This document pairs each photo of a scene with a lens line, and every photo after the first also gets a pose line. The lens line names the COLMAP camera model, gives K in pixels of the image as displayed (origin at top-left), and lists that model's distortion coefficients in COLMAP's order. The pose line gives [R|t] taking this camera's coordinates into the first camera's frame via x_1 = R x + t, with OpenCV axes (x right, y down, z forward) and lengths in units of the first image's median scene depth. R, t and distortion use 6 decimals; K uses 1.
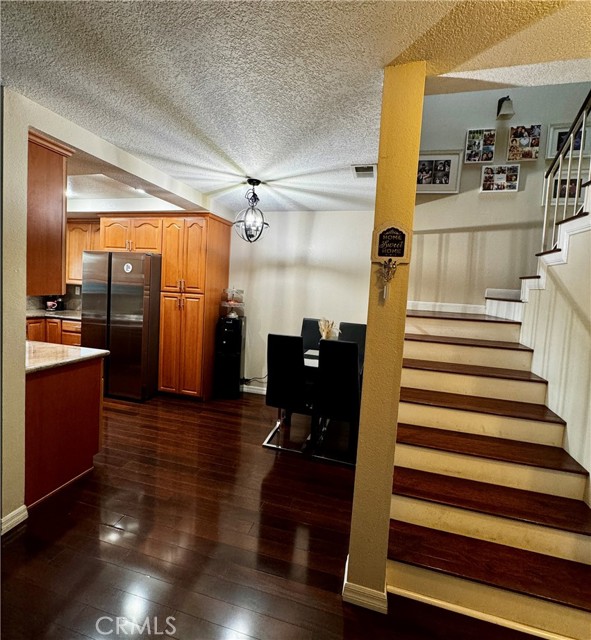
lens RADIAL K [[324.6, 0, 289.4], [0, 324.6, 303.7], [0, 0, 1]] dist [0.001974, -0.000048]
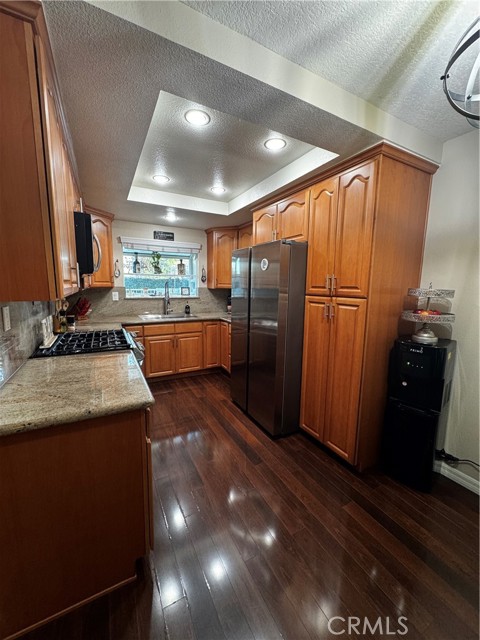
lens RADIAL K [[256.6, 0, 239.6], [0, 256.6, 318.7], [0, 0, 1]] dist [-0.003638, 0.000345]
pose [[0.687578, 0.054686, -0.724049, -0.097355], [-0.018586, 0.998159, 0.057739, -0.016996], [0.725873, -0.026243, 0.687328, 0.583758]]
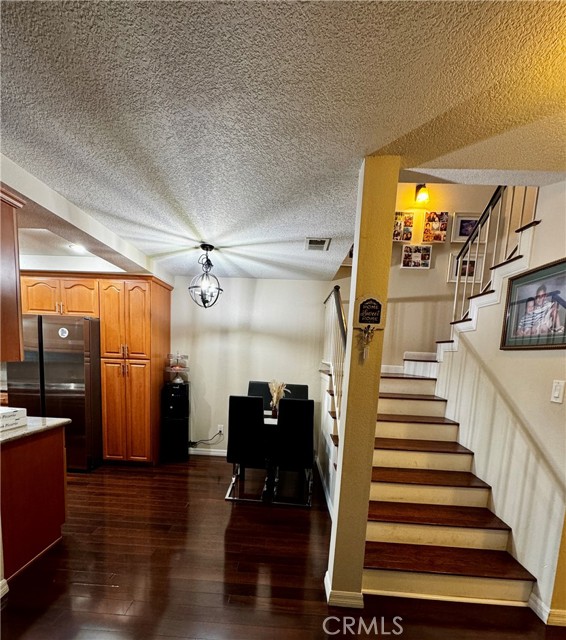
lens RADIAL K [[315.1, 0, 272.8], [0, 315.1, 391.9], [0, 0, 1]] dist [0.002097, 0.000137]
pose [[0.976292, -0.036382, 0.213377, -0.118136], [0.020887, 0.997008, 0.074428, 0.004818], [-0.215446, -0.068207, 0.974131, -0.028417]]
